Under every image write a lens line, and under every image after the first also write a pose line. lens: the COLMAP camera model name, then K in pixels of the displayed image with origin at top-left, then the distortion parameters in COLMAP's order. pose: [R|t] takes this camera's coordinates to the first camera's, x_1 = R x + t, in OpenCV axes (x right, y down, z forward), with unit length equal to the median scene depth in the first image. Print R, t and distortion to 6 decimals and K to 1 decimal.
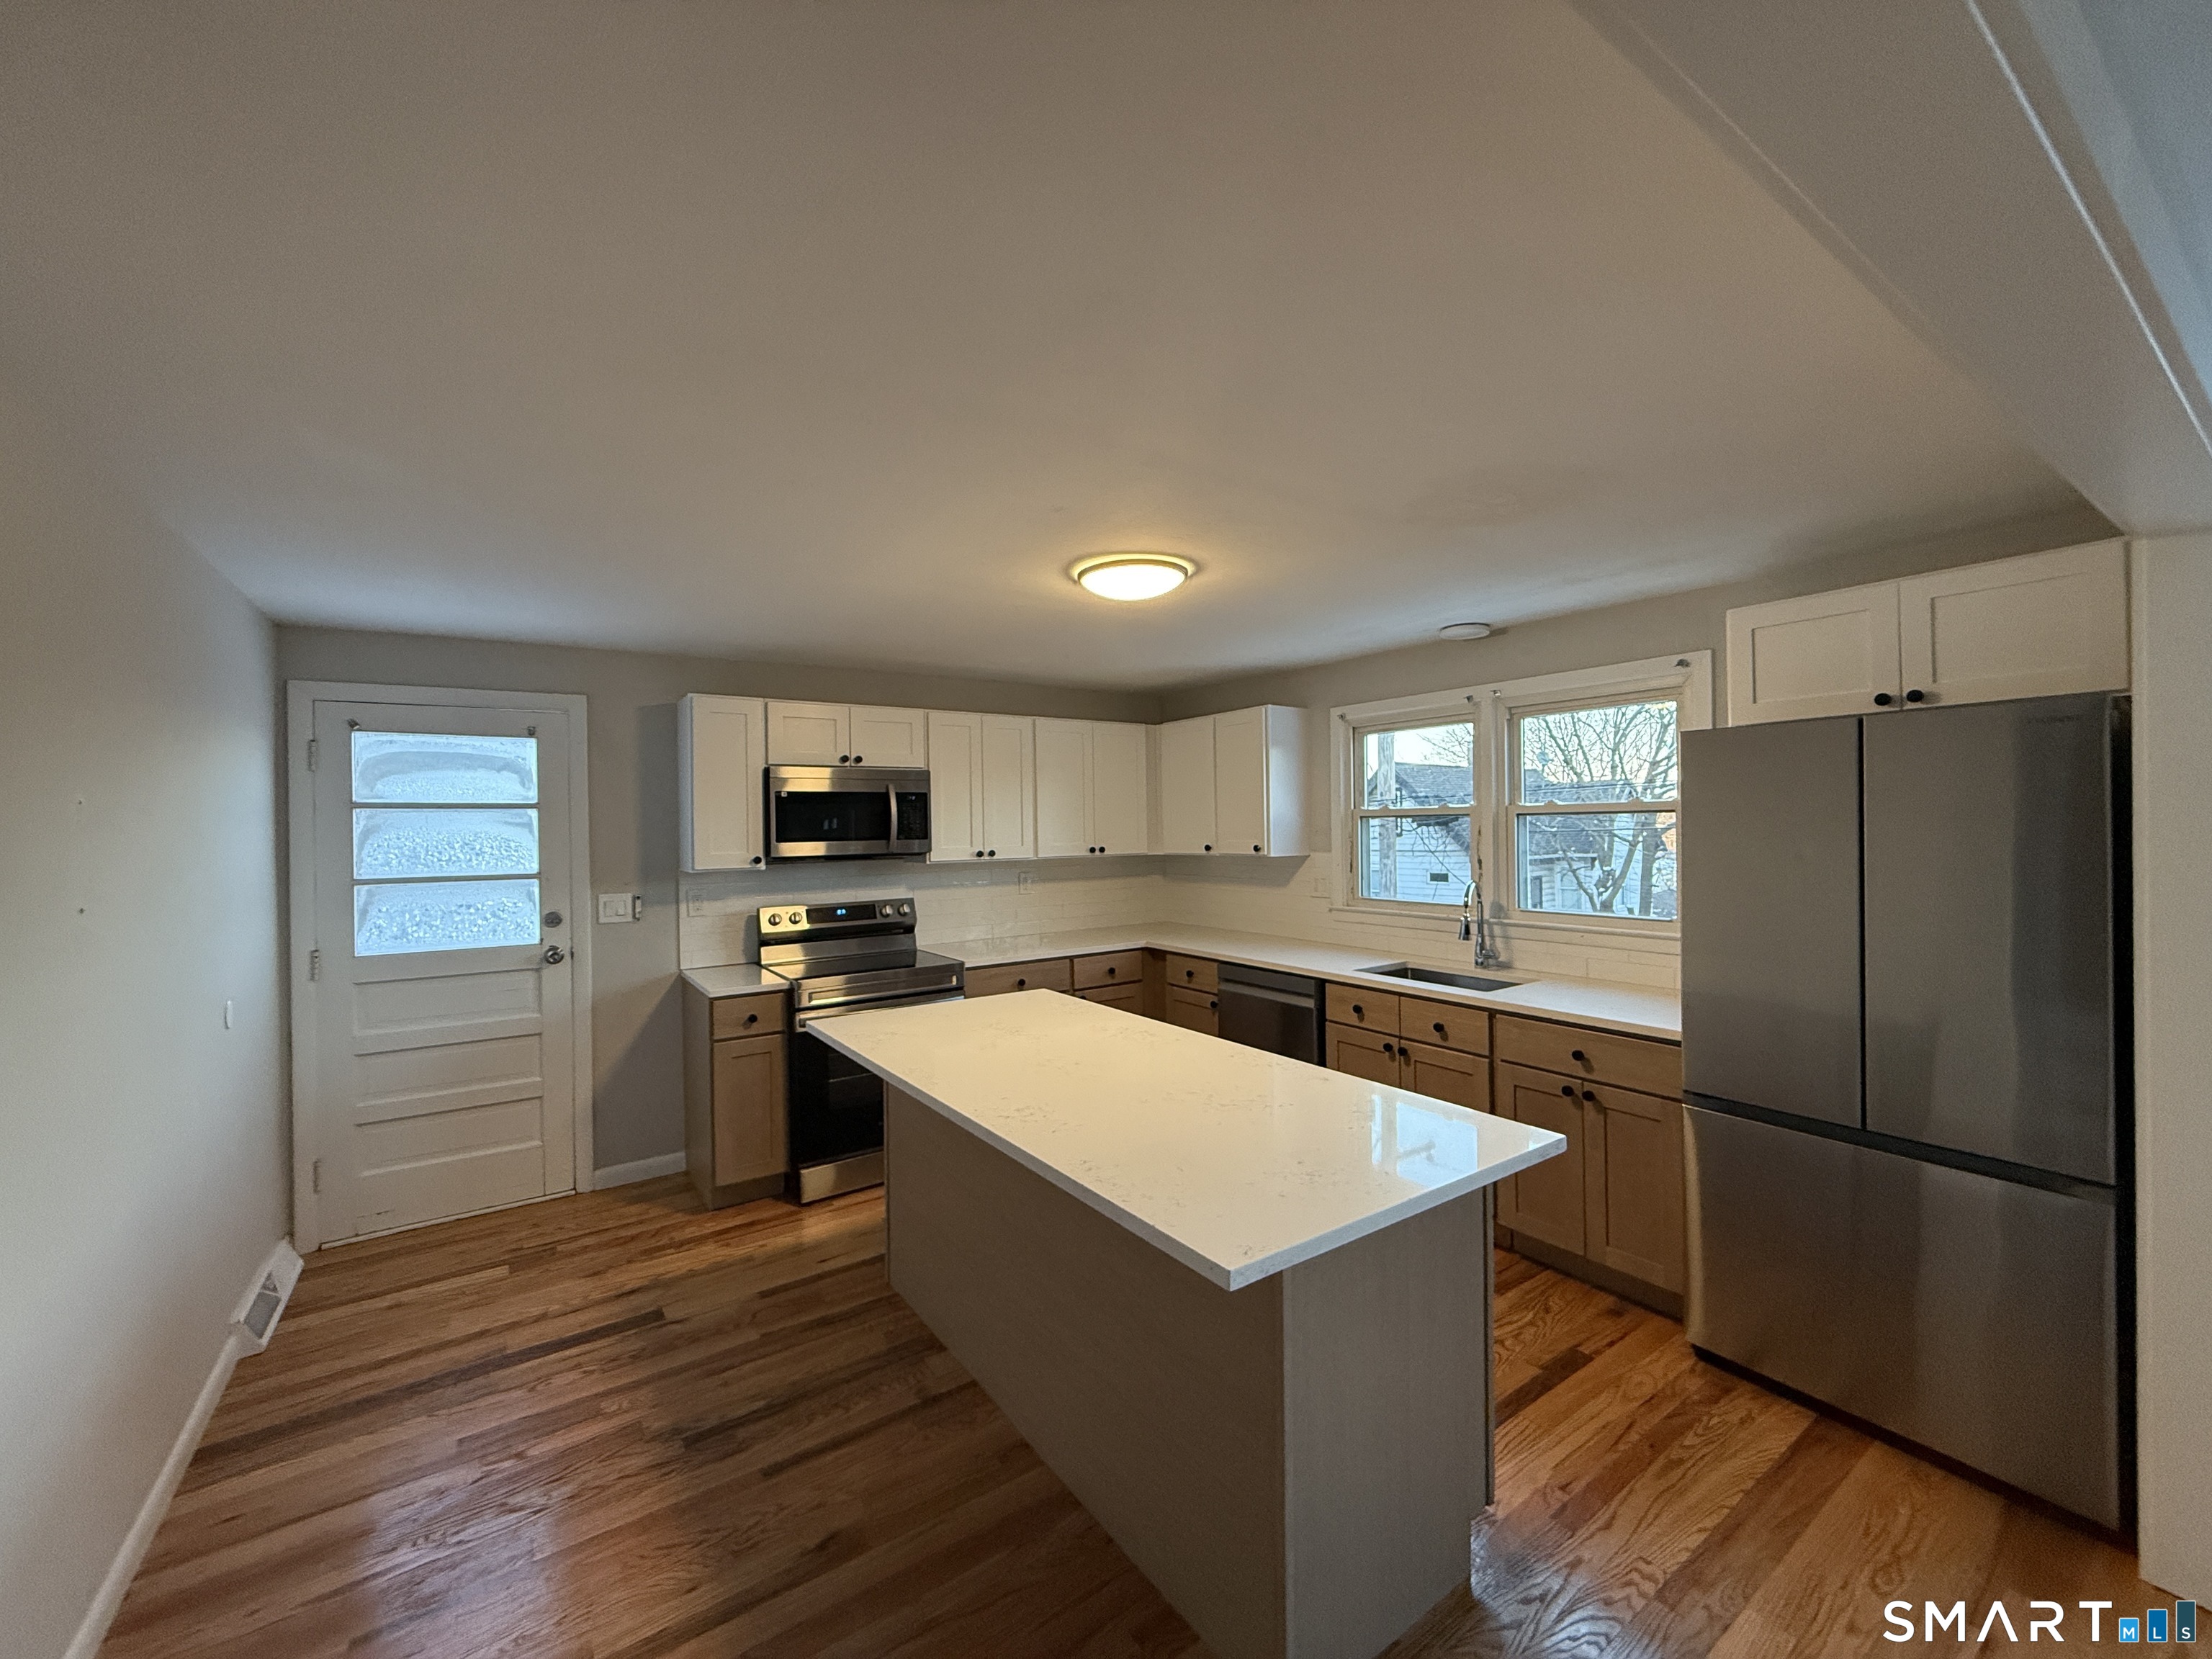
lens RADIAL K [[881.1, 0, 1101.3], [0, 881.1, 824.9], [0, 0, 1]] dist [0.001230, 0.000220]
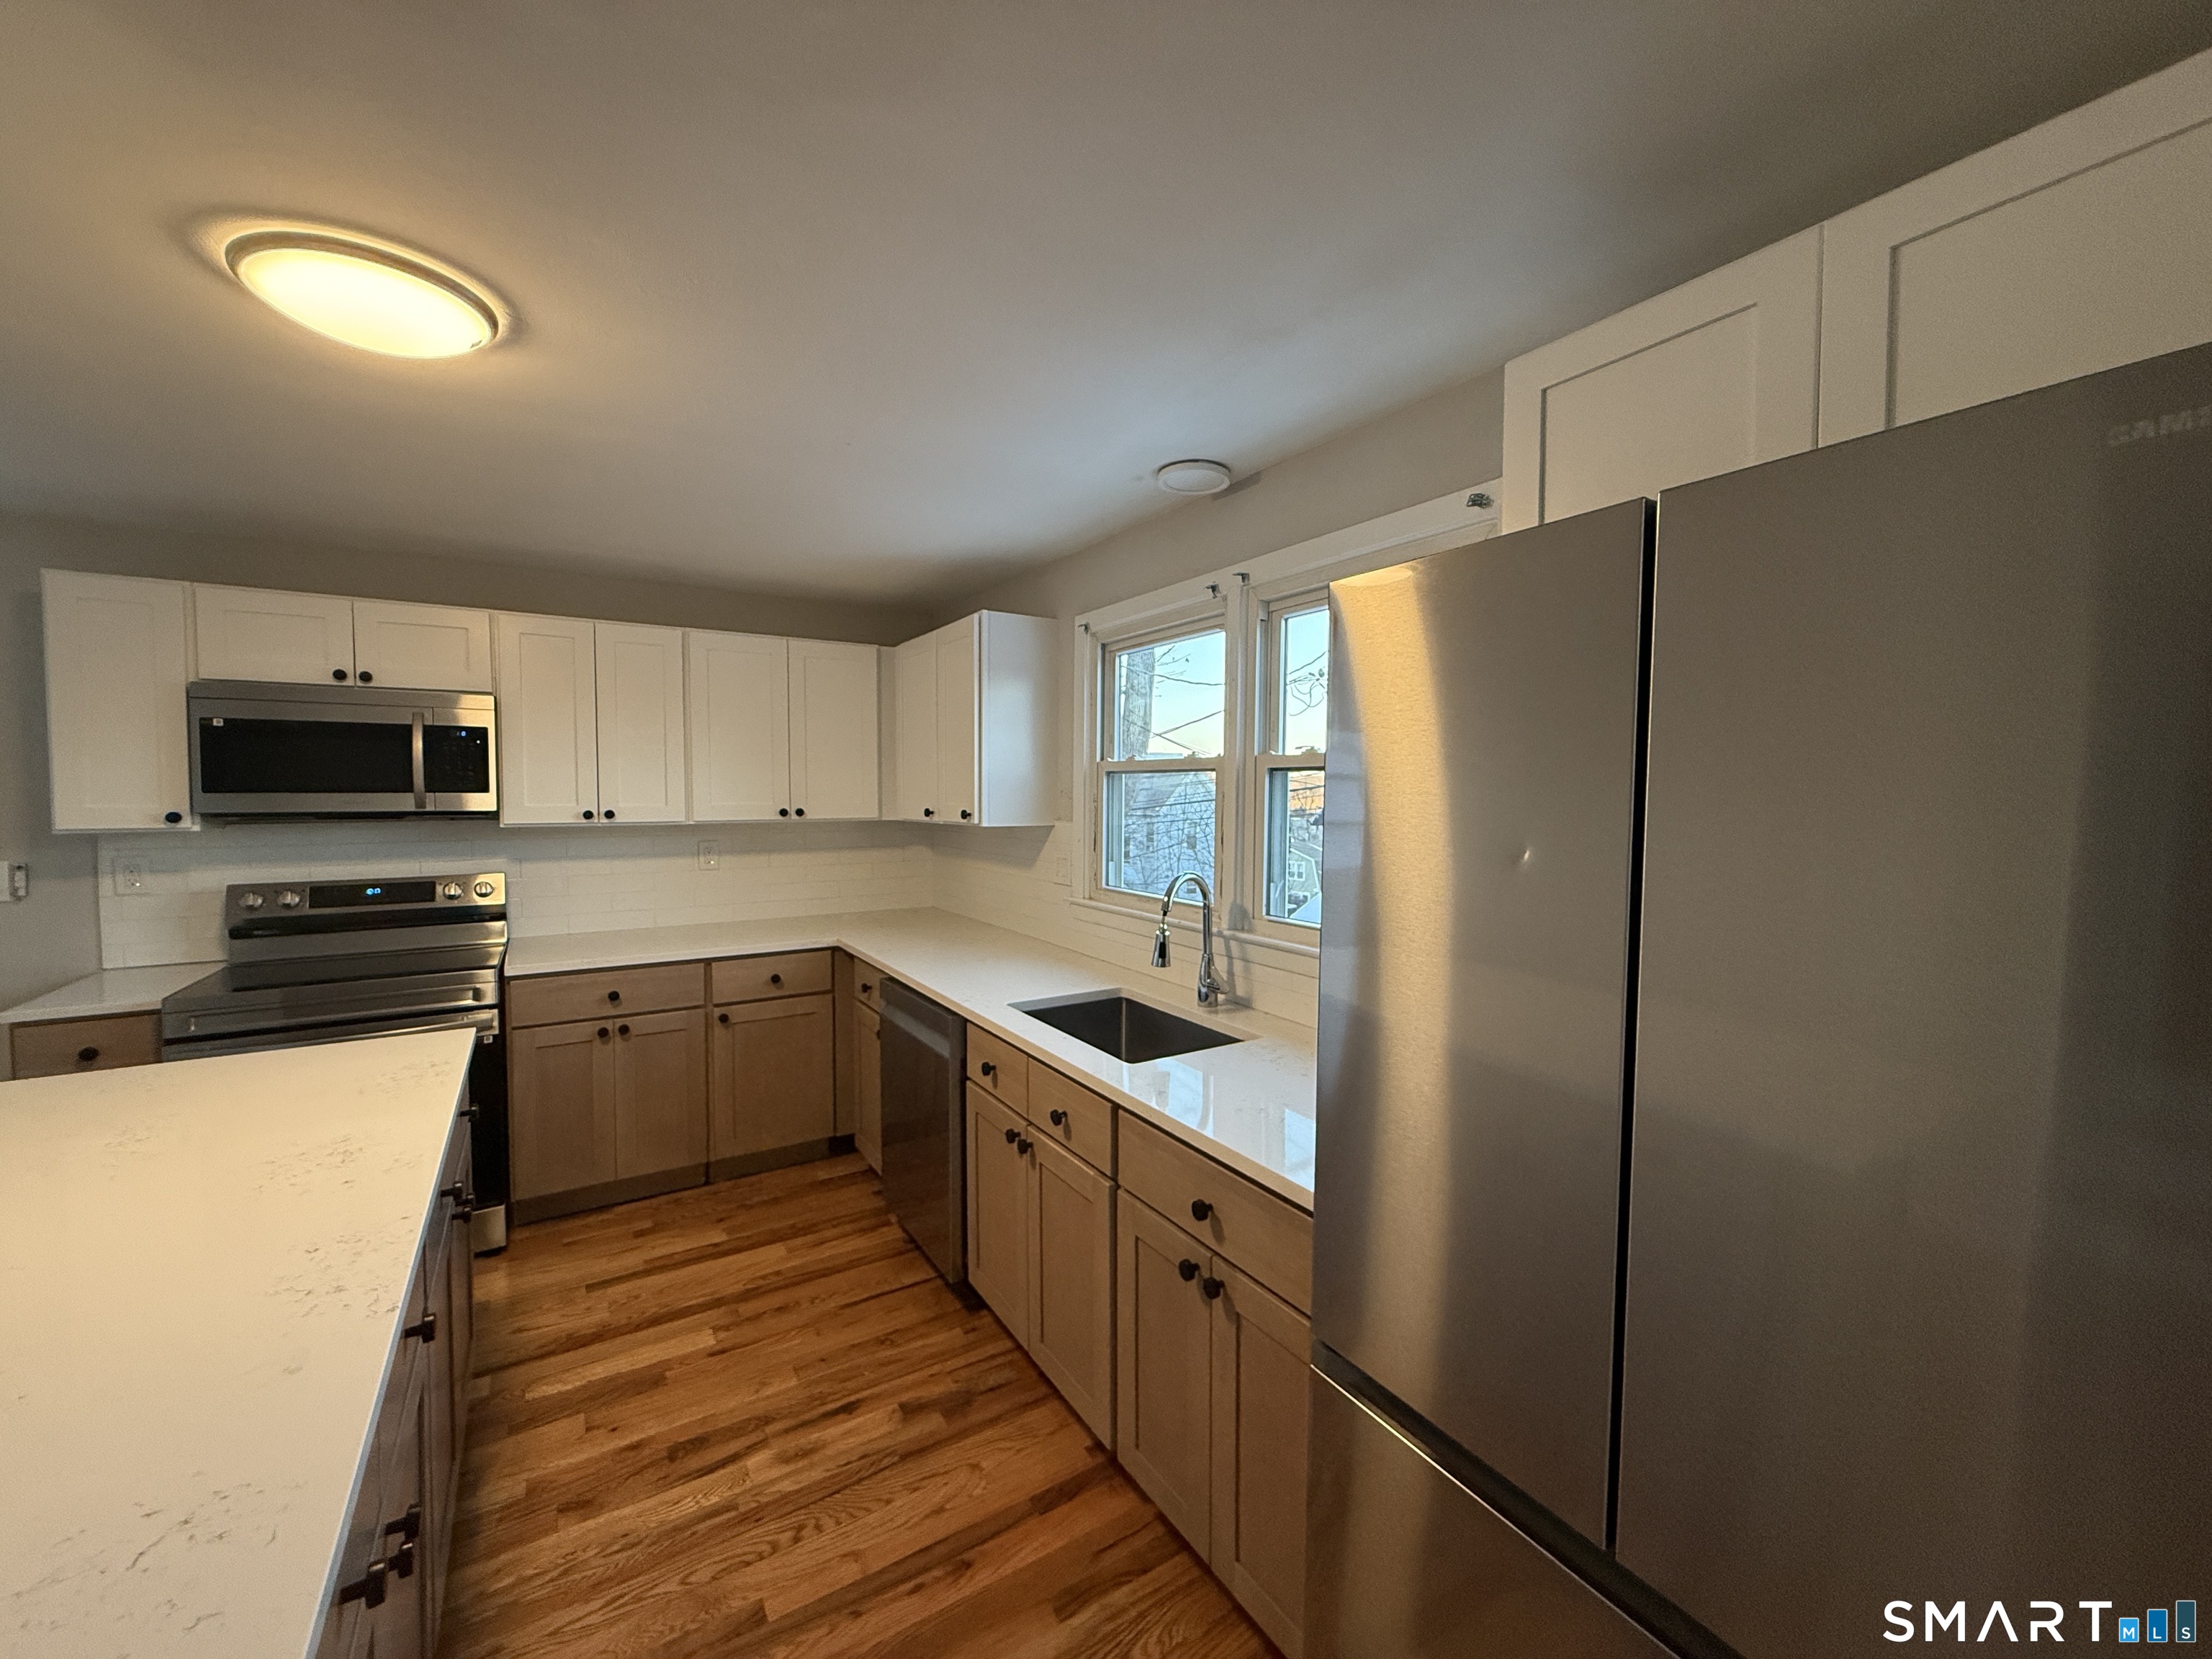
lens RADIAL K [[881.1, 0, 1101.3], [0, 881.1, 824.9], [0, 0, 1]] dist [0.001230, 0.000220]
pose [[0.998874, 0.019994, -0.043019, 0.353230], [-0.018158, 0.998925, 0.042658, 0.003216], [0.043826, -0.041829, 0.998163, 0.332141]]
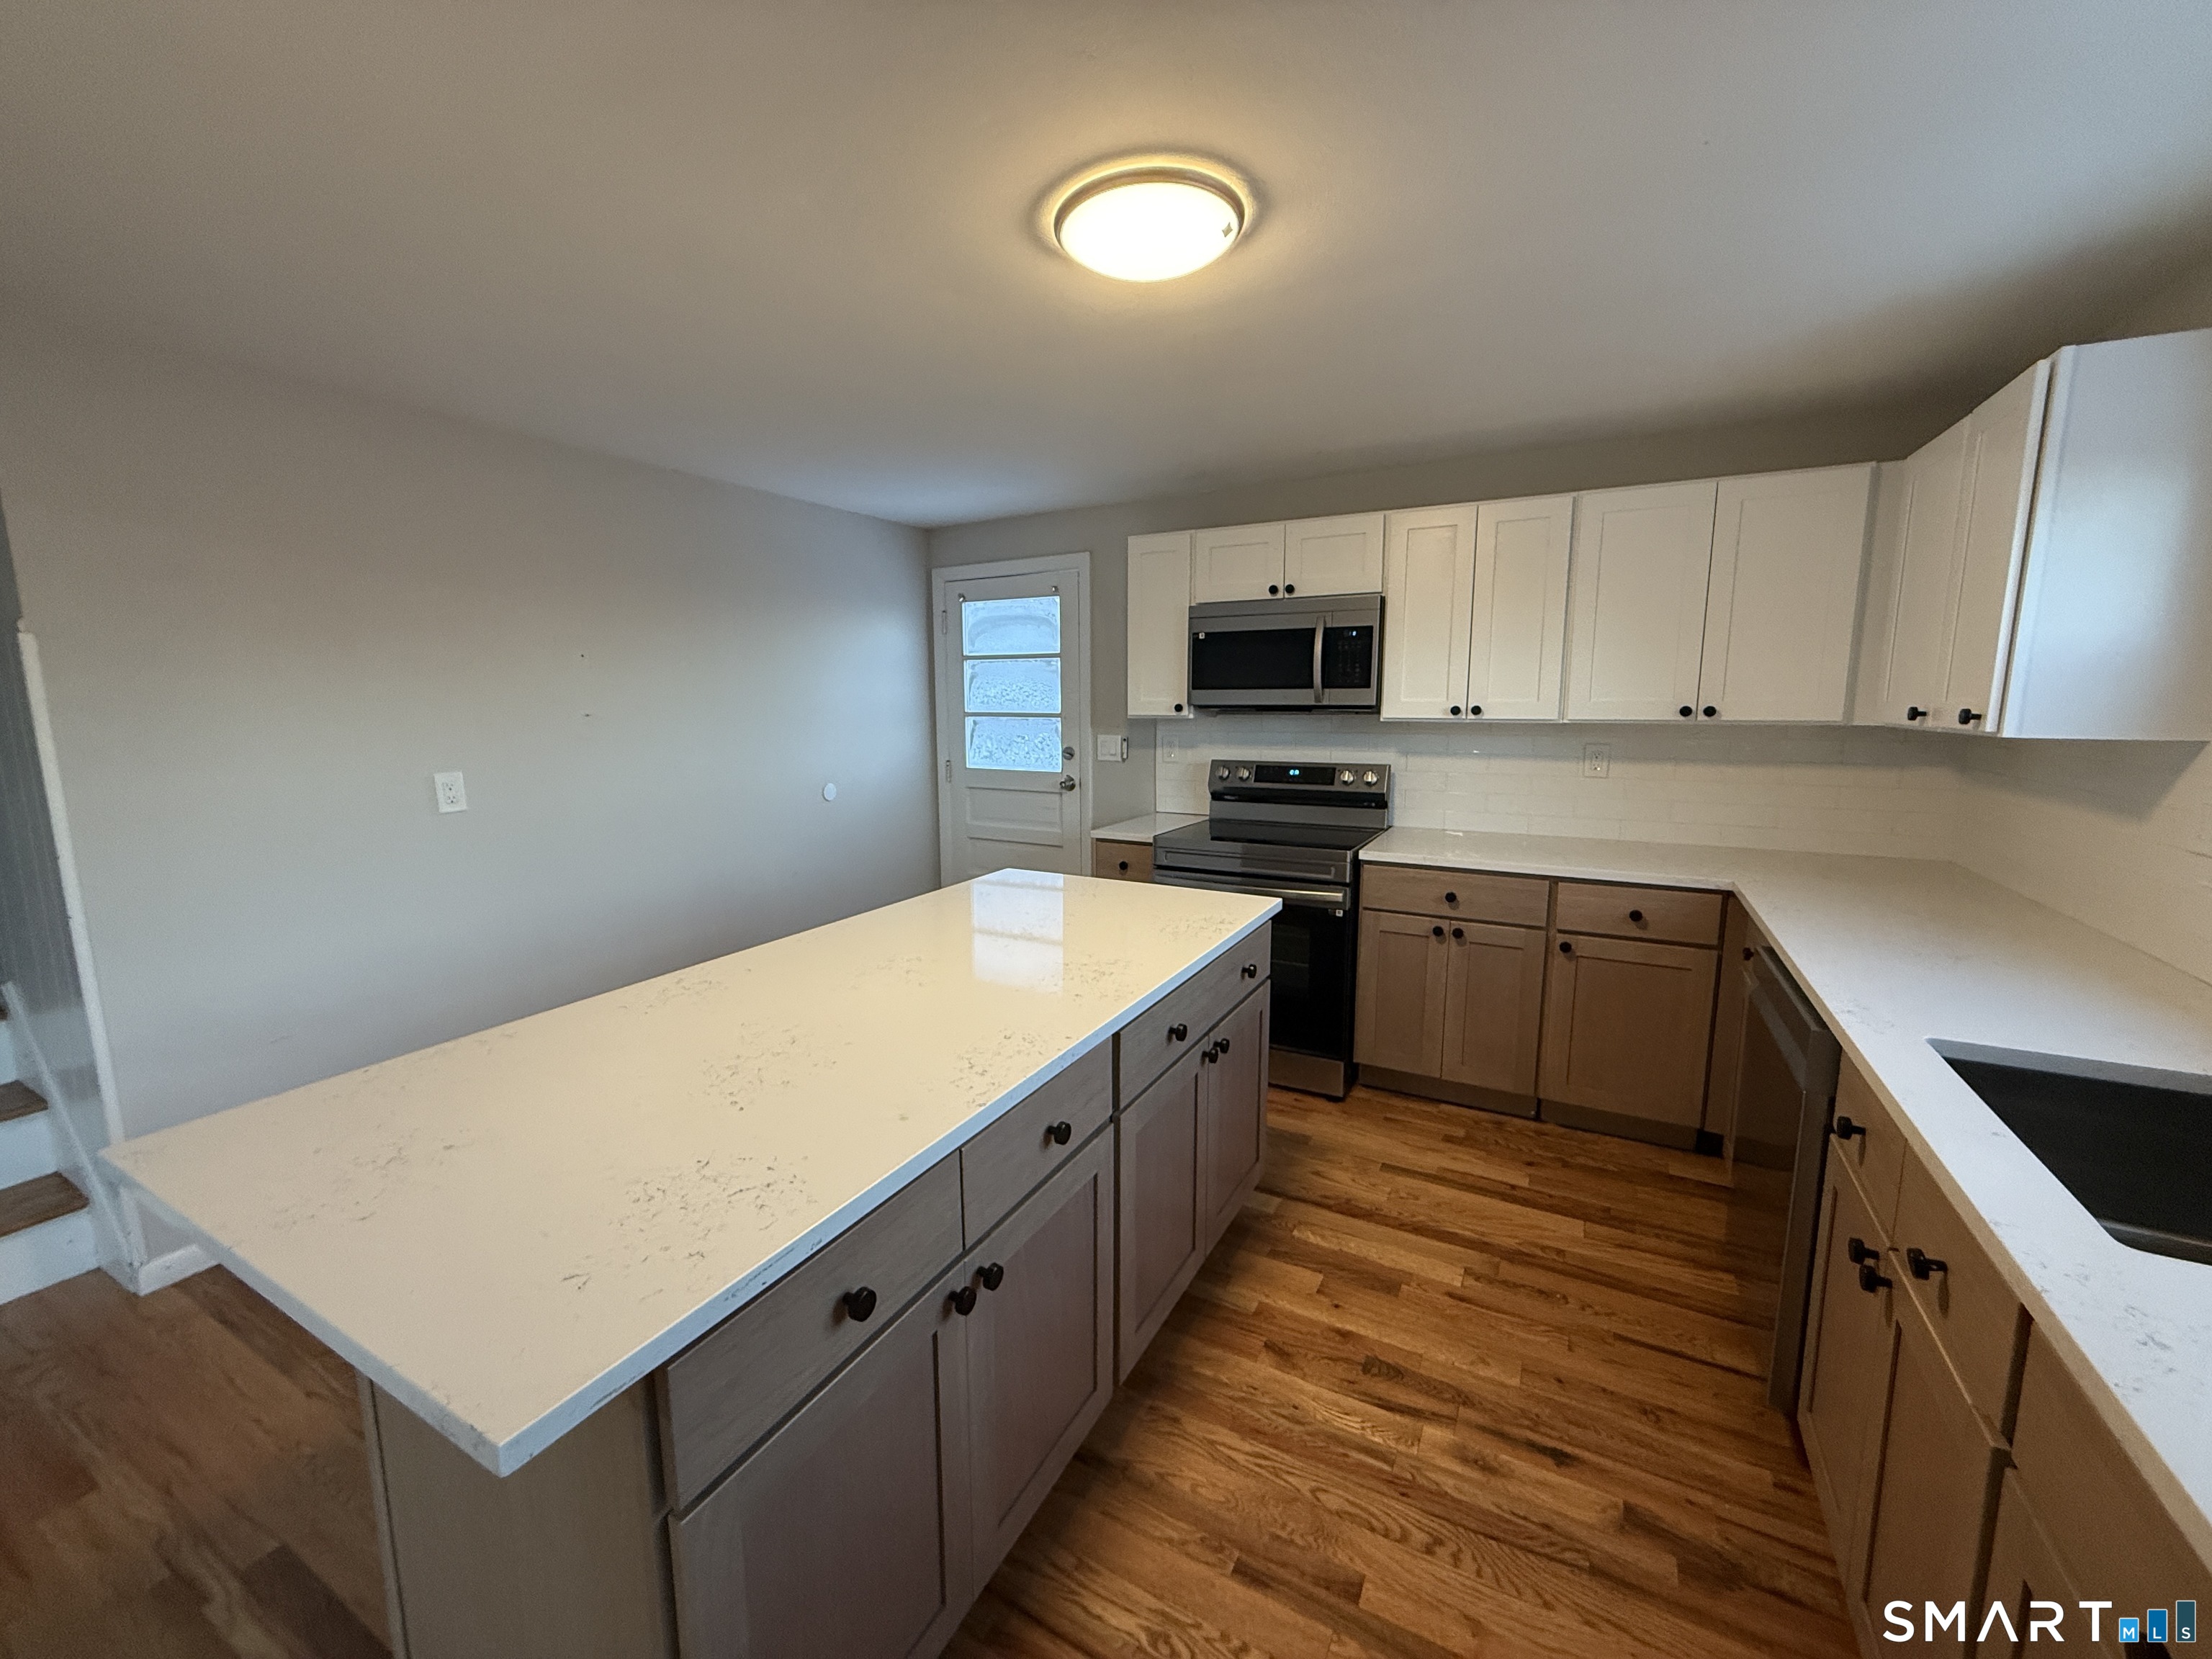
lens RADIAL K [[881.1, 0, 1101.3], [0, 881.1, 824.9], [0, 0, 1]] dist [0.001230, 0.000220]
pose [[0.449250, 0.144760, -0.881600, 0.416855], [-0.000795, 0.986850, 0.161637, 0.010868], [0.893406, -0.071914, 0.443458, 0.478317]]
